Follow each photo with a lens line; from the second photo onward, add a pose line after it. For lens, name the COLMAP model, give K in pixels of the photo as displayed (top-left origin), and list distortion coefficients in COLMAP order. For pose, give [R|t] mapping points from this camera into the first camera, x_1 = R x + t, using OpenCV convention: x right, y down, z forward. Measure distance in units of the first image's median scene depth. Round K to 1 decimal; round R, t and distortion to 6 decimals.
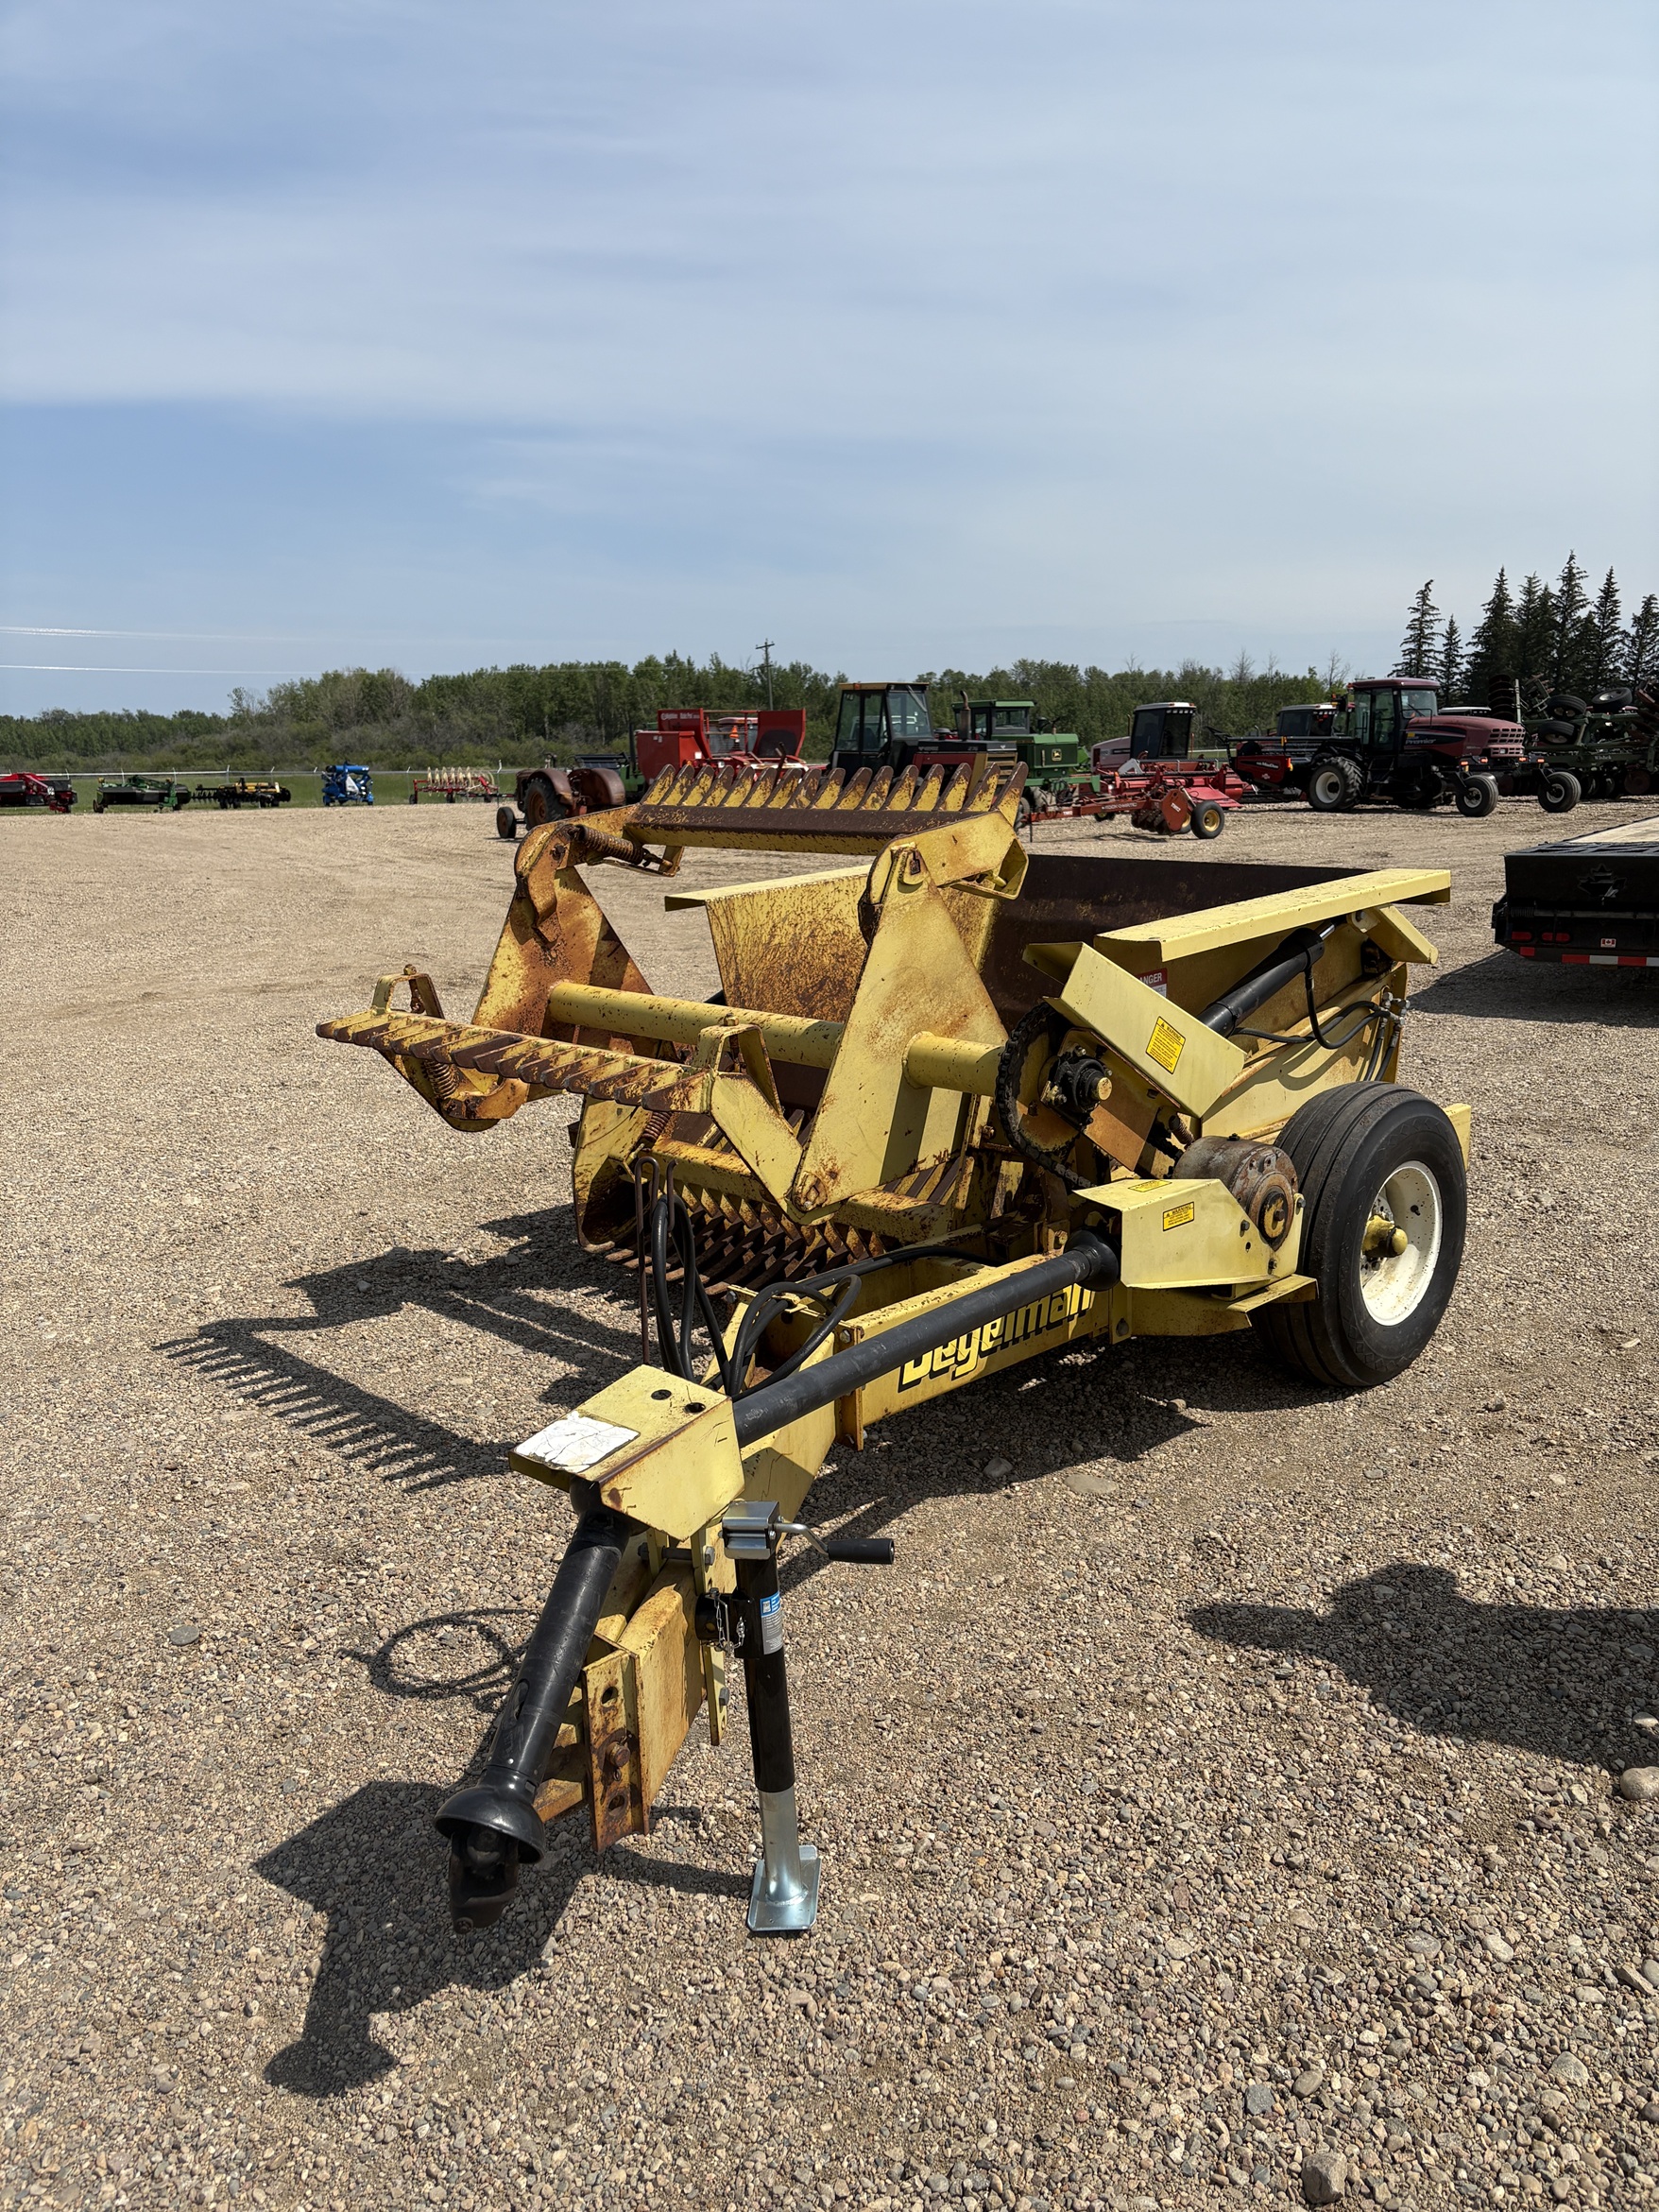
lens RADIAL K [[1694.9, 0, 816.9], [0, 1694.9, 1113.7], [0, 0, 1]] dist [0.048448, -0.049502]
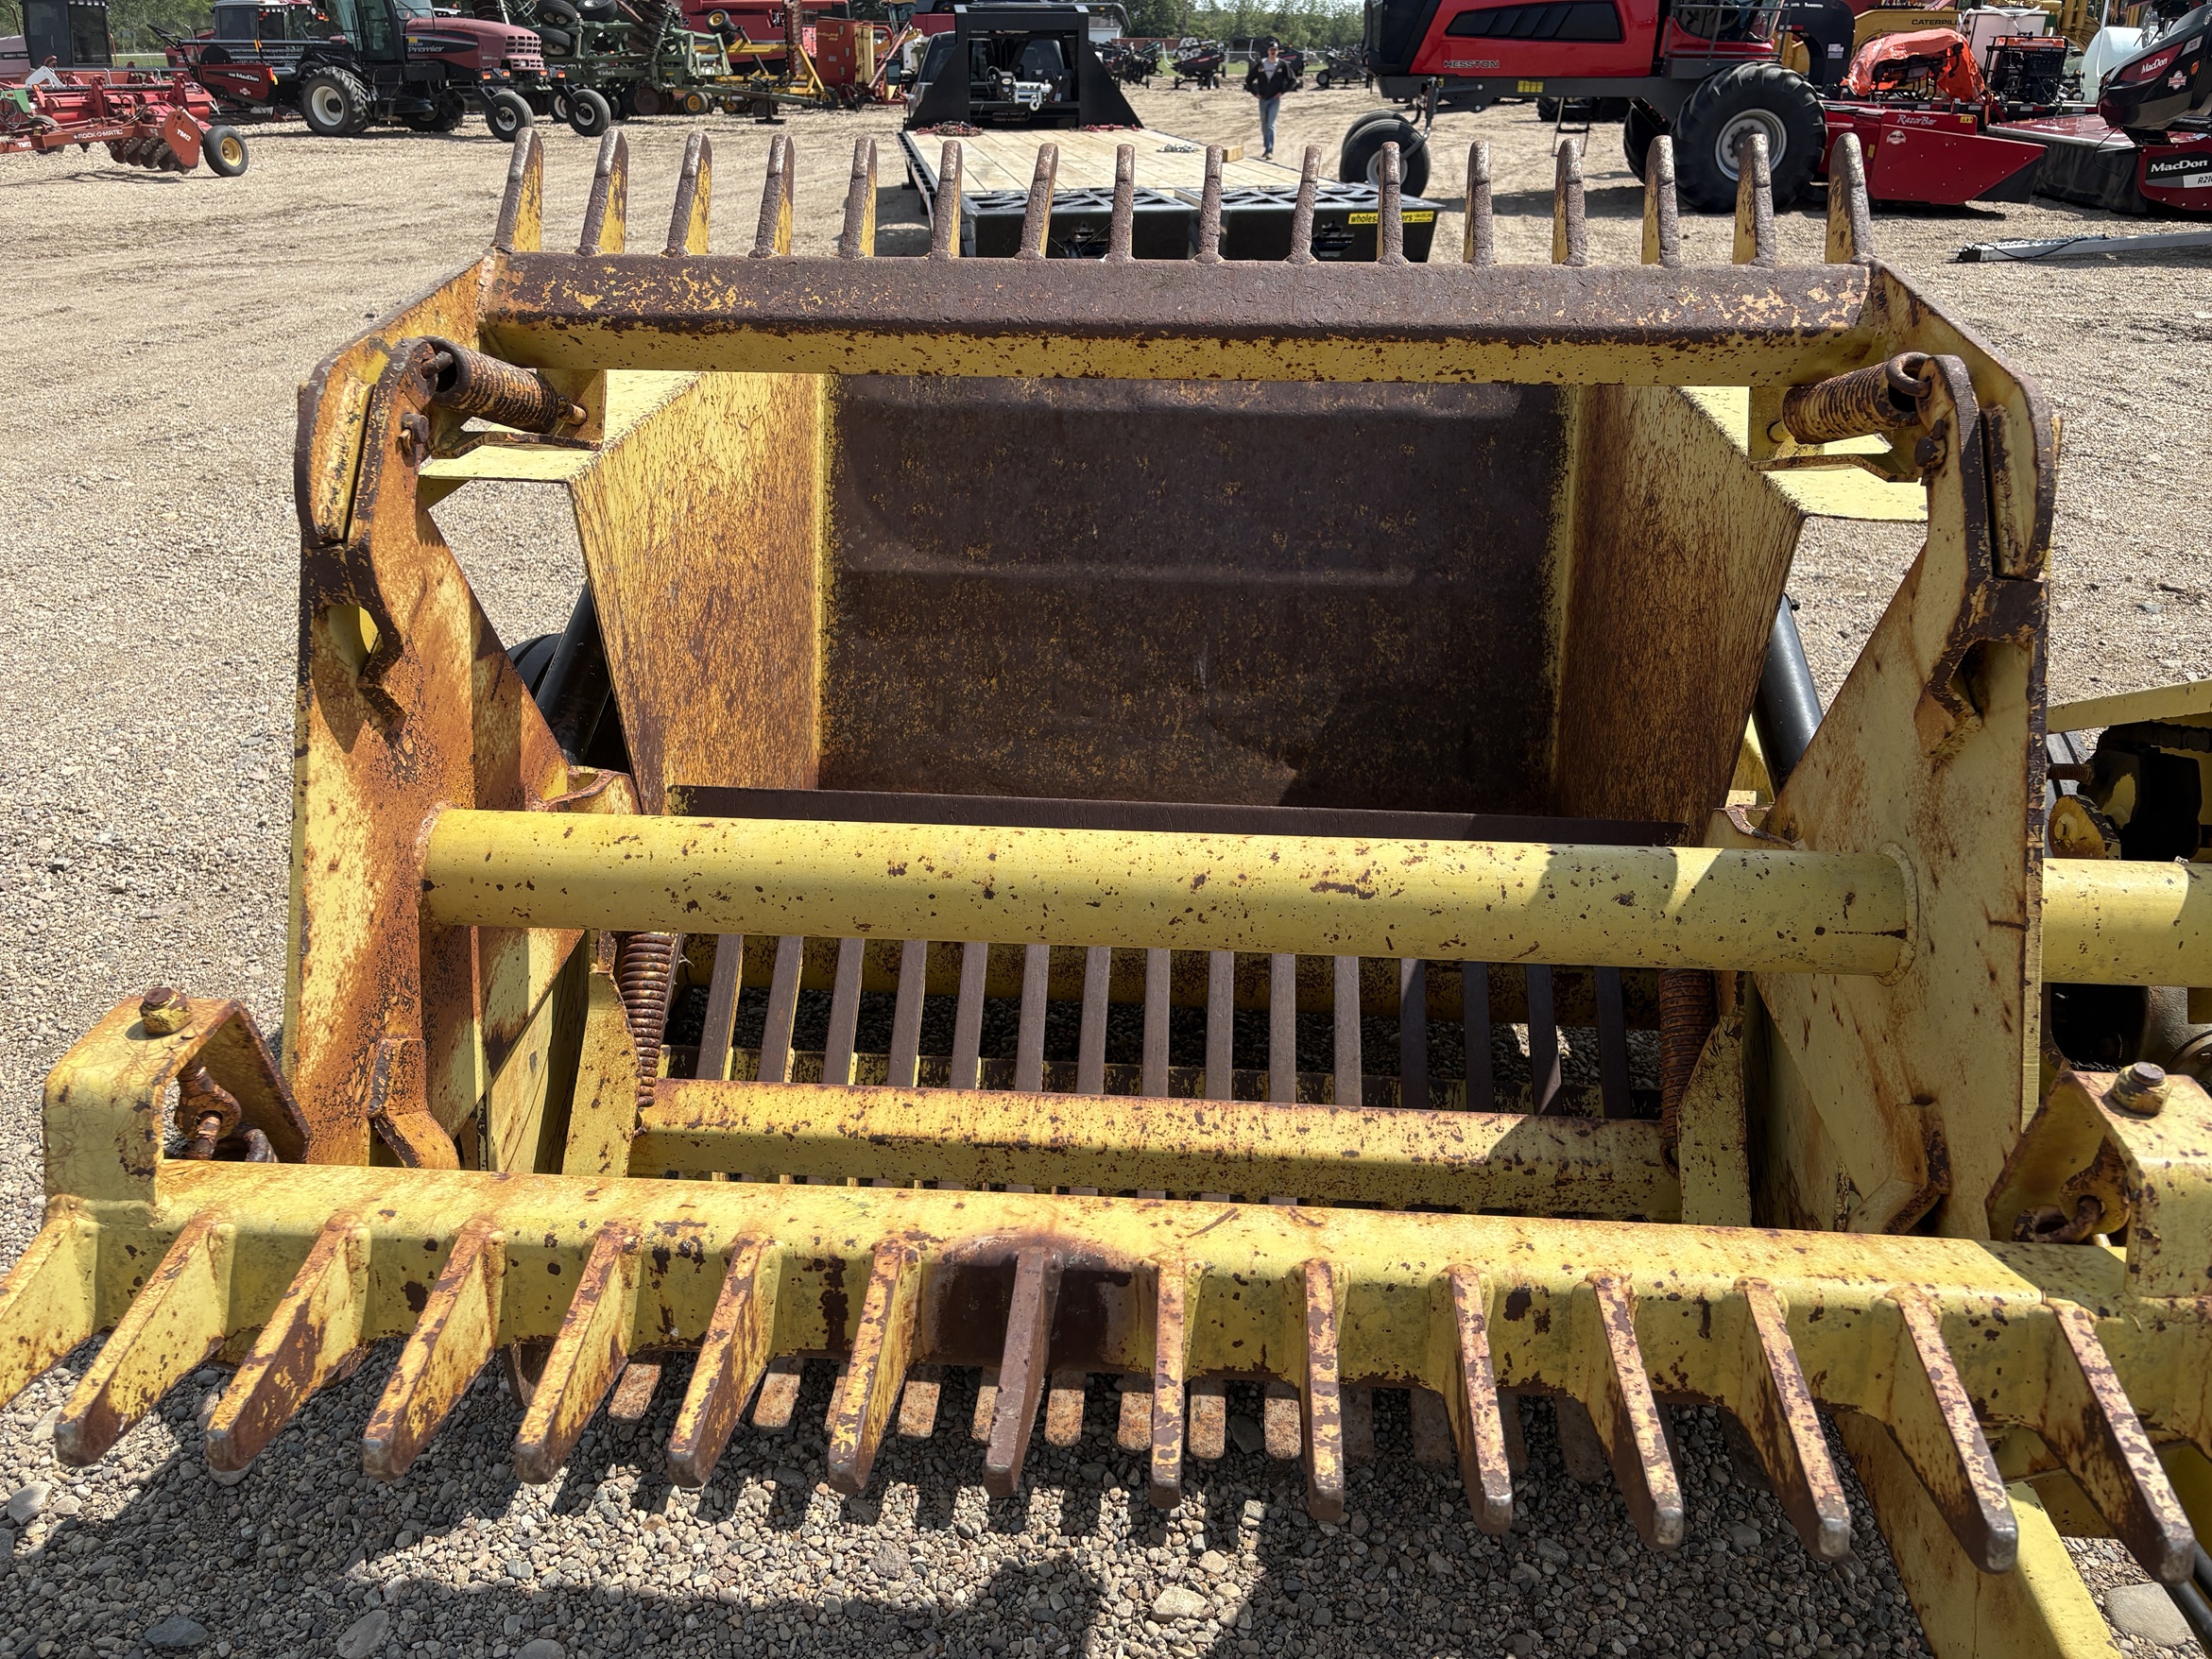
lens RADIAL K [[1699.1, 0, 1091.4], [0, 1699.1, 847.4], [0, 0, 1]] dist [0.070820, -0.098938]
pose [[0.752831, -0.262729, 0.603505, -0.360612], [0.124639, 0.957197, 0.261226, -0.200563], [-0.646305, -0.121439, 0.753354, 0.906130]]
